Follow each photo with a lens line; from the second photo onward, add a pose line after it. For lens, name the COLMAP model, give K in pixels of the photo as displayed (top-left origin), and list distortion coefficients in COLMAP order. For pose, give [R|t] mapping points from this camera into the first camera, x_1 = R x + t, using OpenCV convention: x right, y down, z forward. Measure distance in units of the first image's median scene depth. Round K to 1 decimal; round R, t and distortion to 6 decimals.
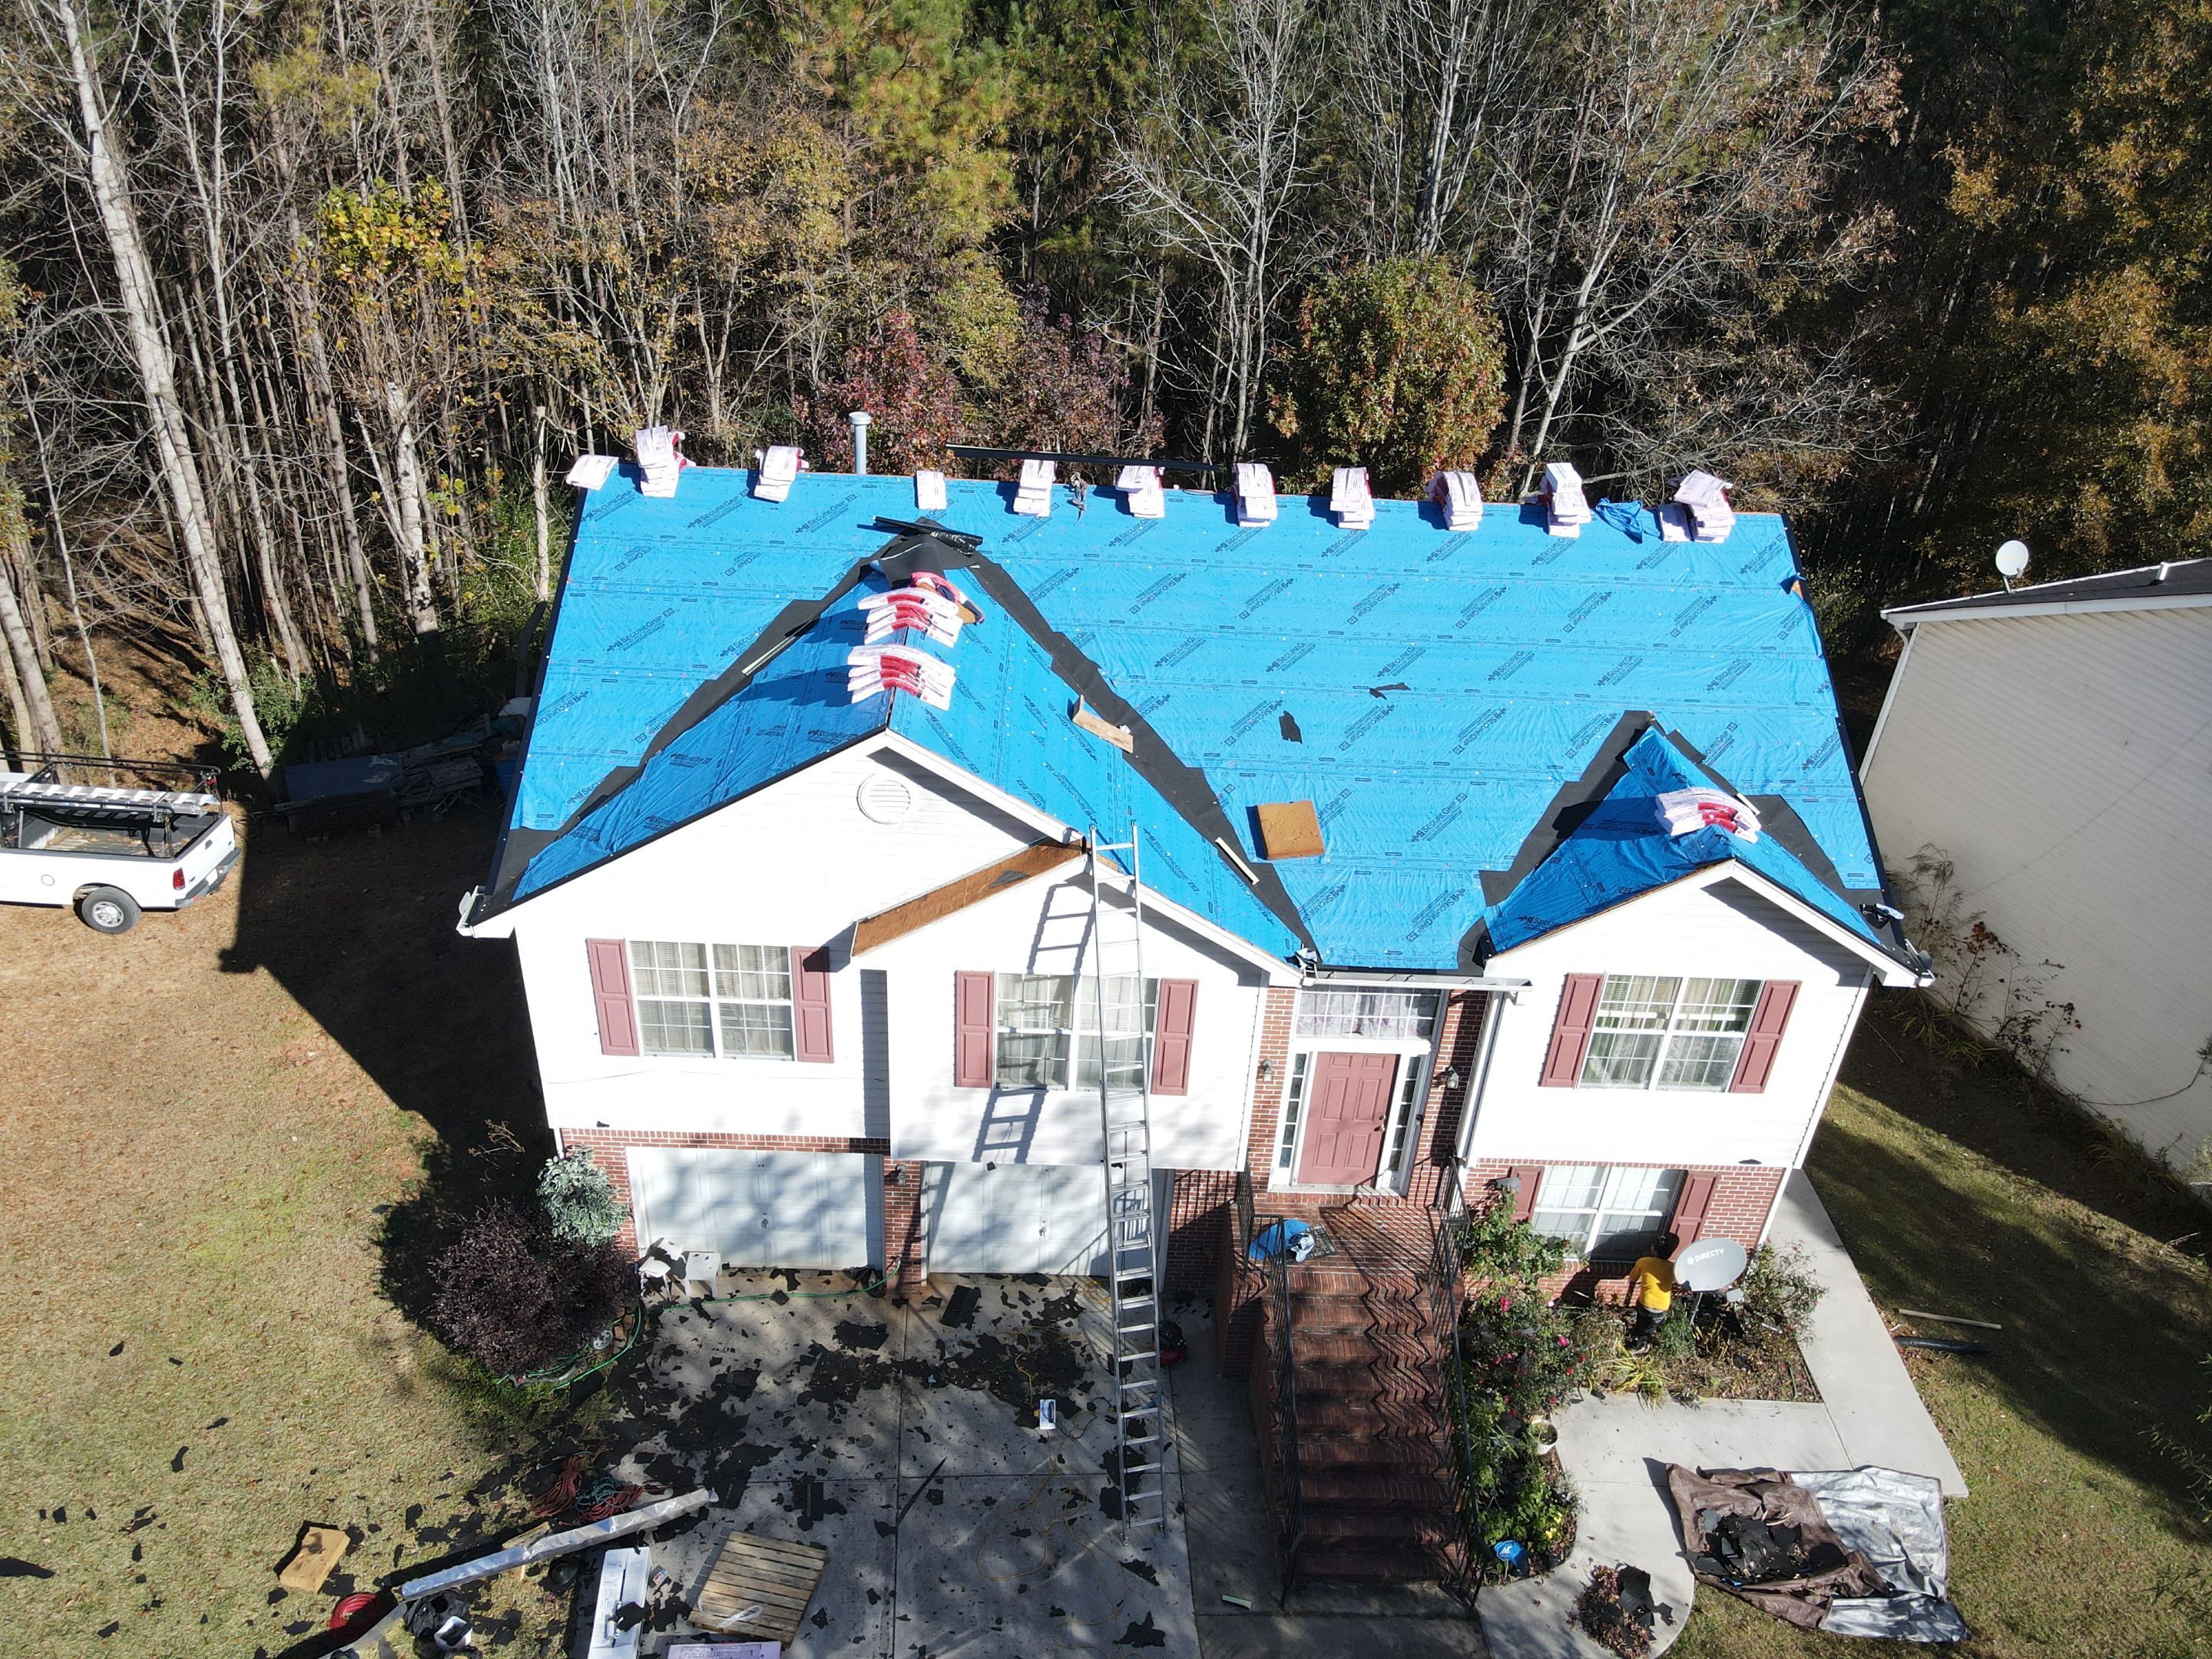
lens RADIAL K [[1616.6, 0, 1099.9], [0, 1616.6, 839.4], [0, 0, 1]] dist [0.021193, -0.003437]
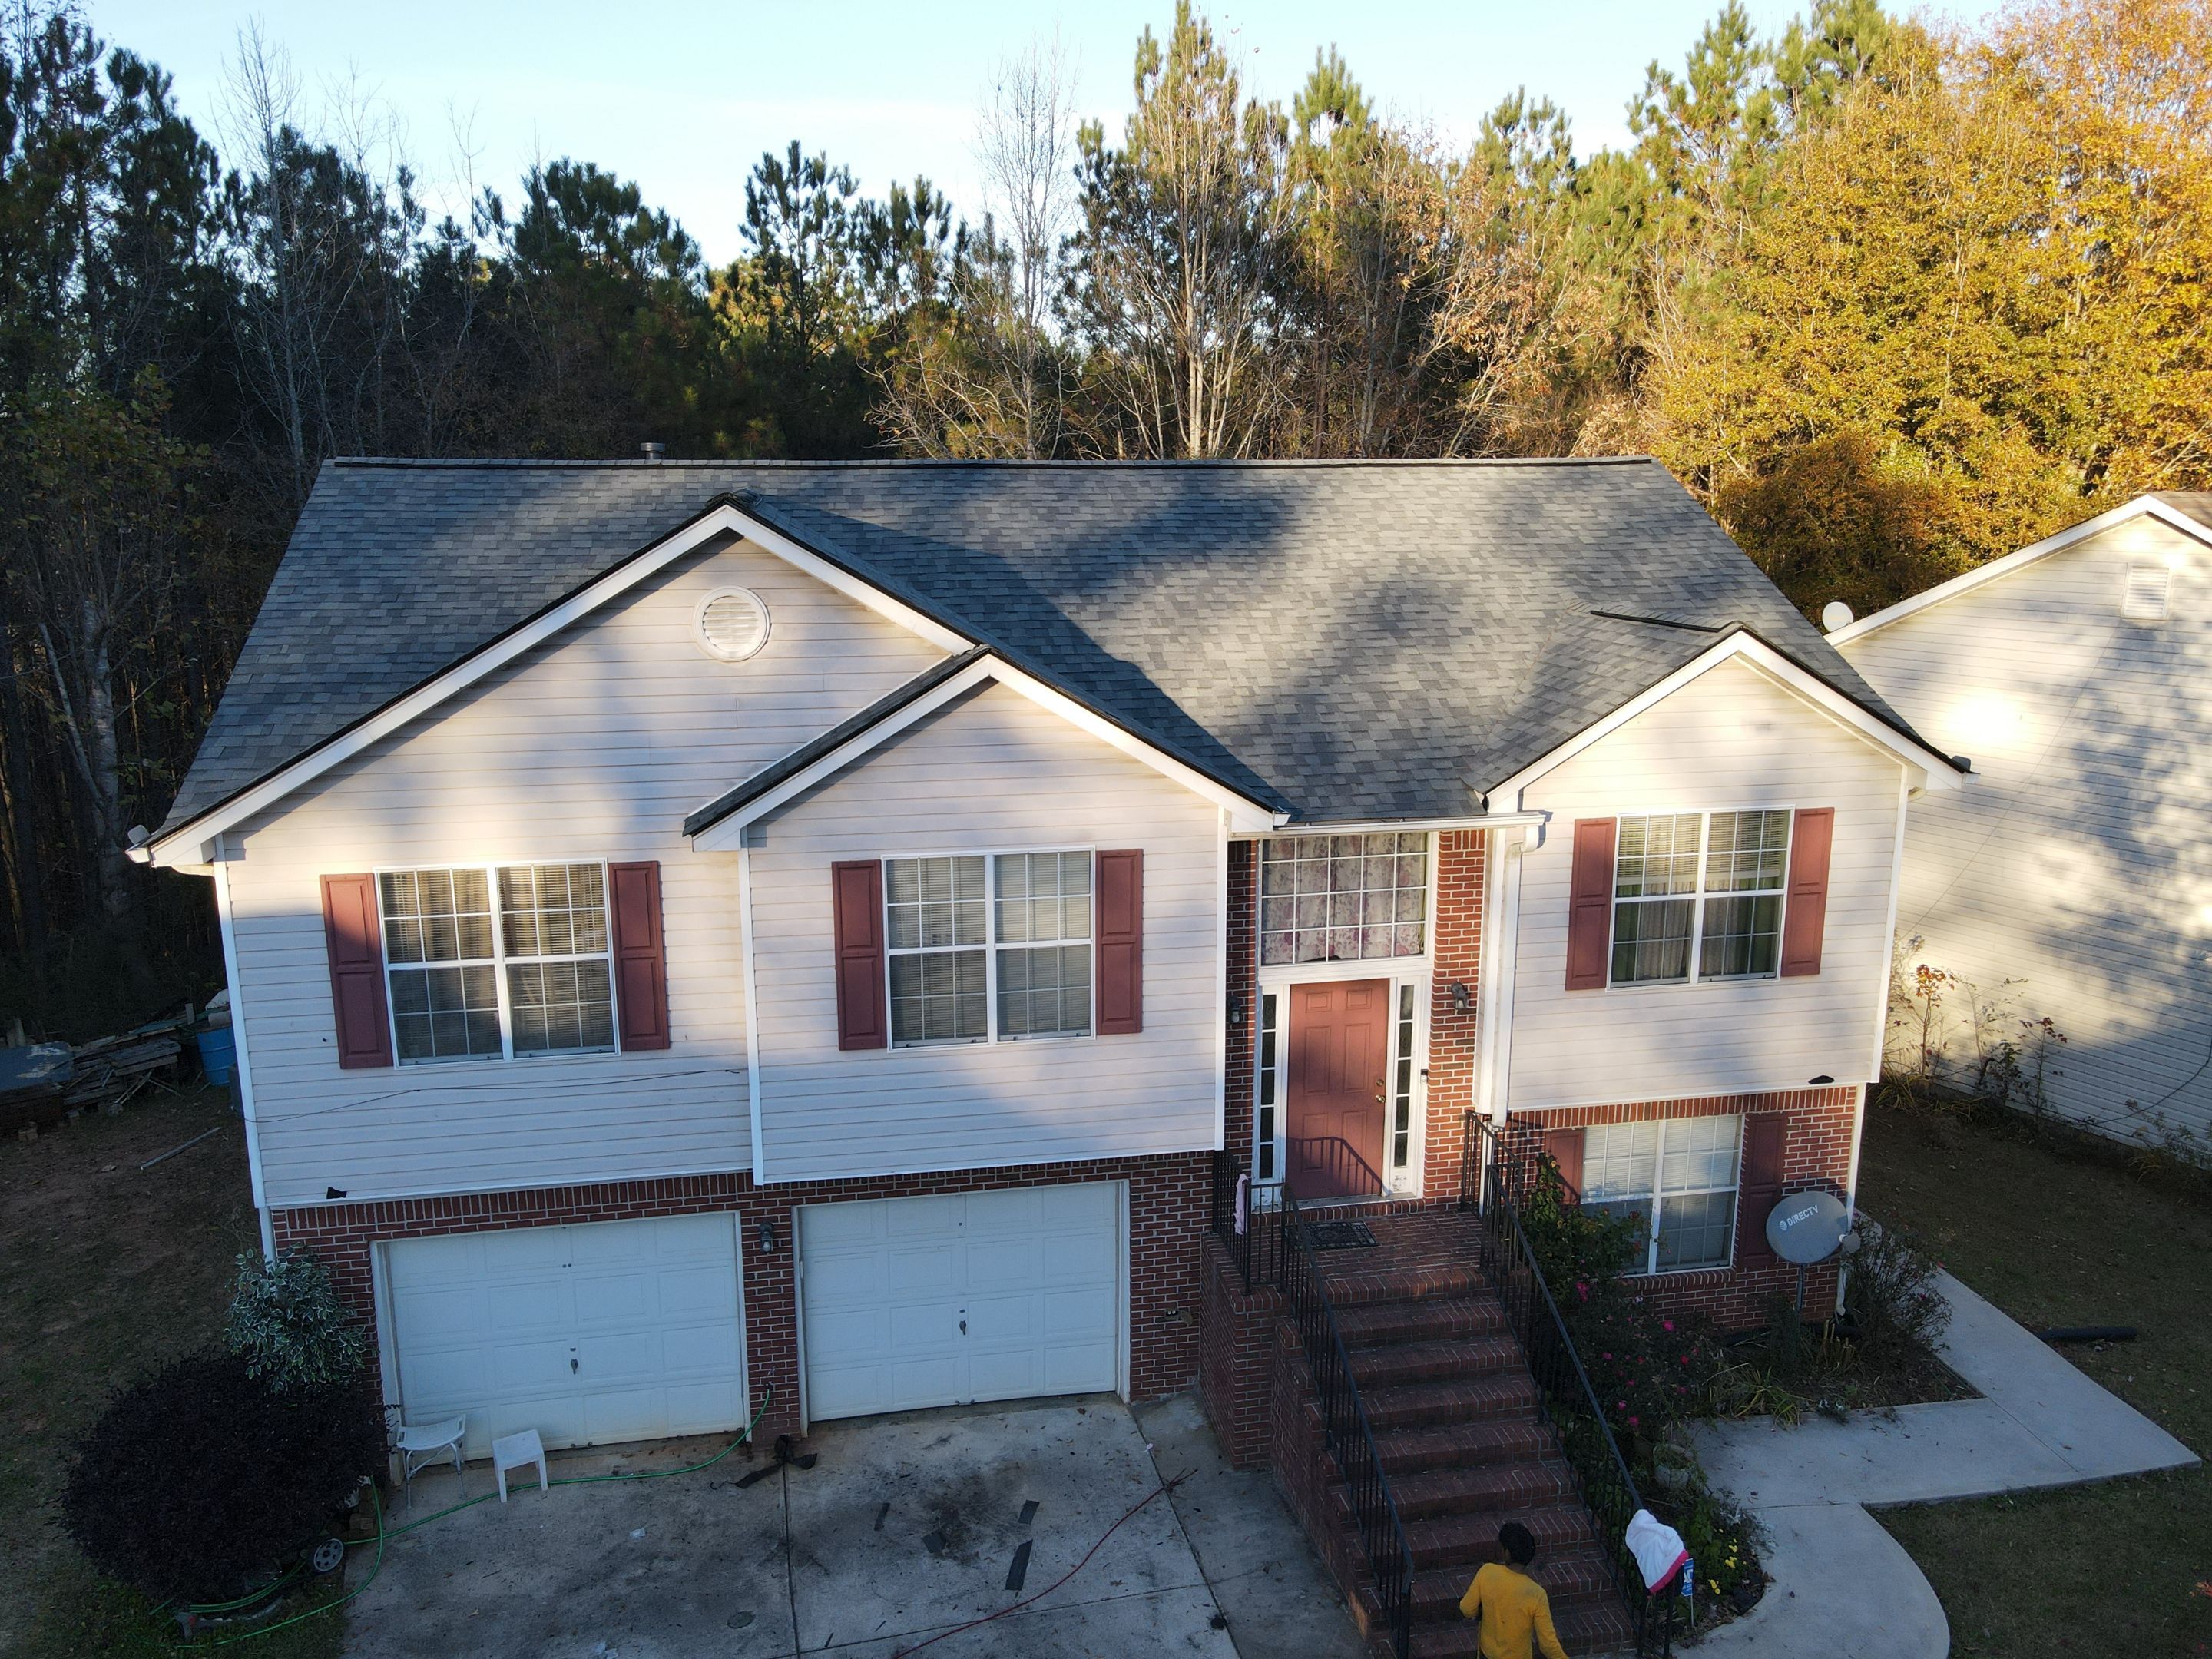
lens RADIAL K [[1616.6, 0, 1104.3], [0, 1616.6, 842.5], [0, 0, 1]] dist [0.021193, -0.003437]
pose [[0.983185, -0.090327, 0.158710, -0.054381], [0.138329, 0.935768, -0.324350, 0.224236], [-0.119218, 0.340850, 0.932528, 0.177266]]
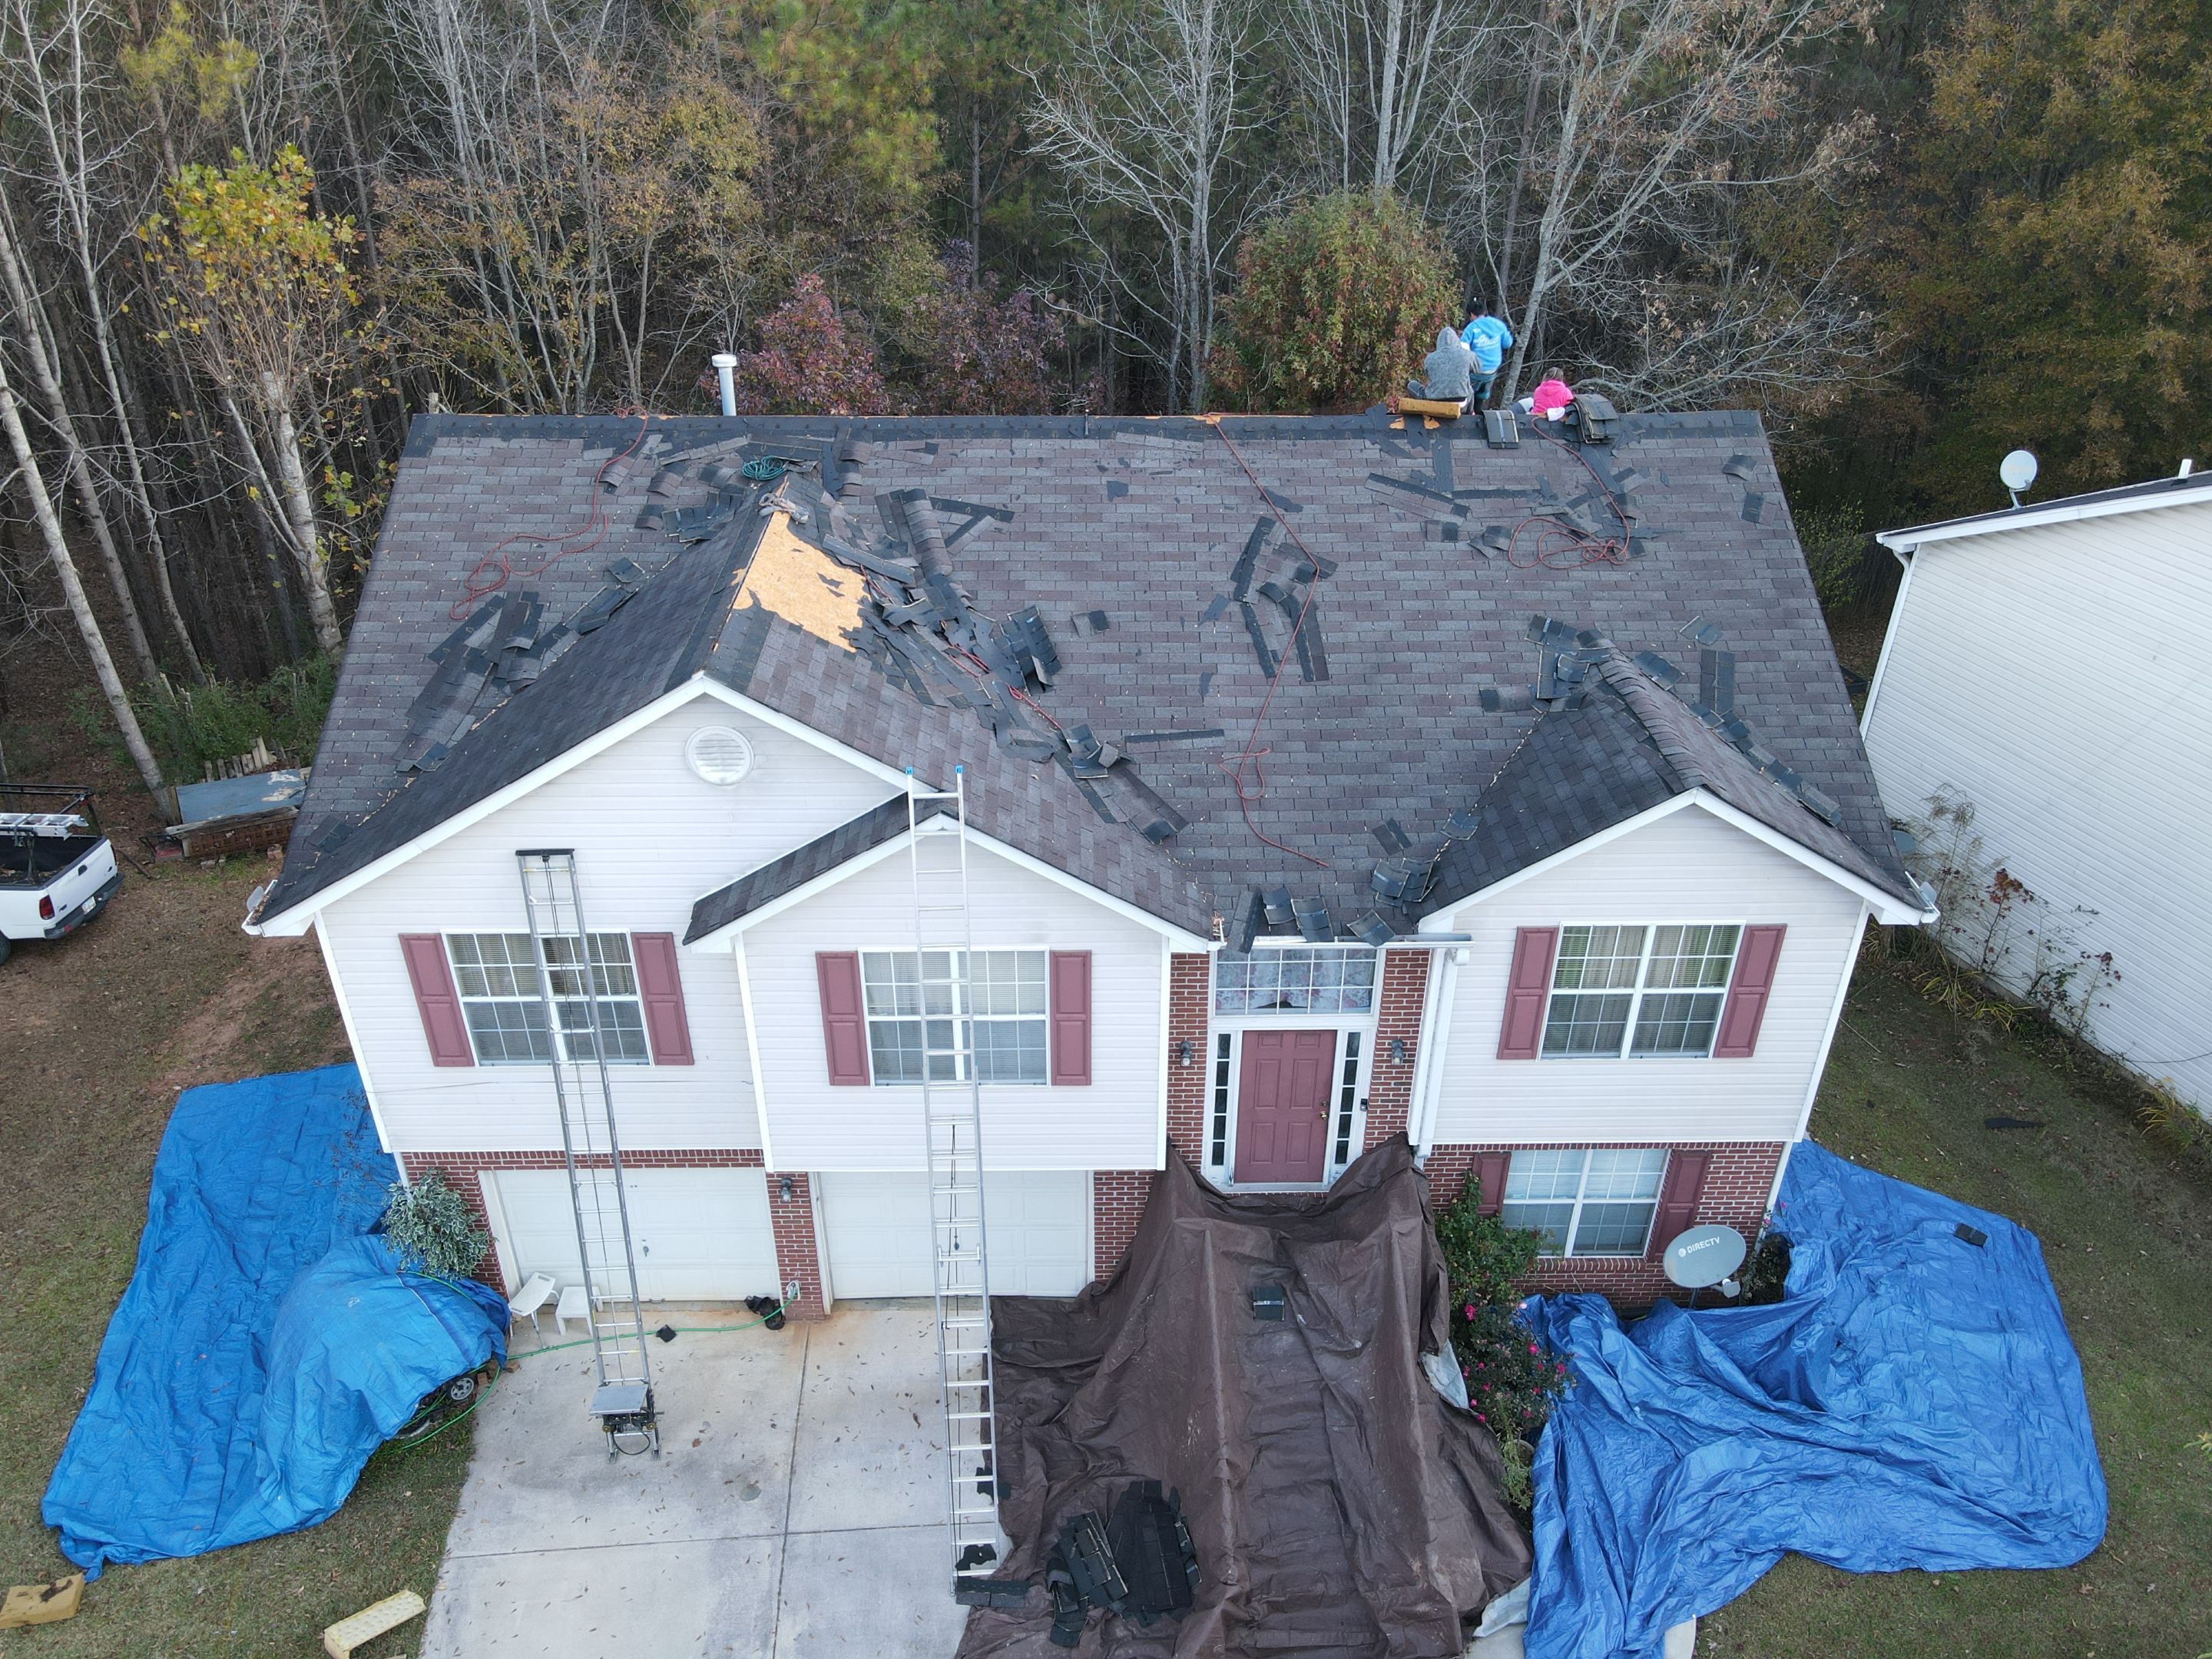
lens RADIAL K [[1616.6, 0, 1103.9], [0, 1616.6, 833.0], [0, 0, 1]] dist [0.021193, -0.003437]
pose [[0.998864, -0.043796, -0.018789, 0.057932], [0.043446, 0.998881, -0.018672, 0.026279], [0.019586, 0.017834, 0.999649, 0.081957]]
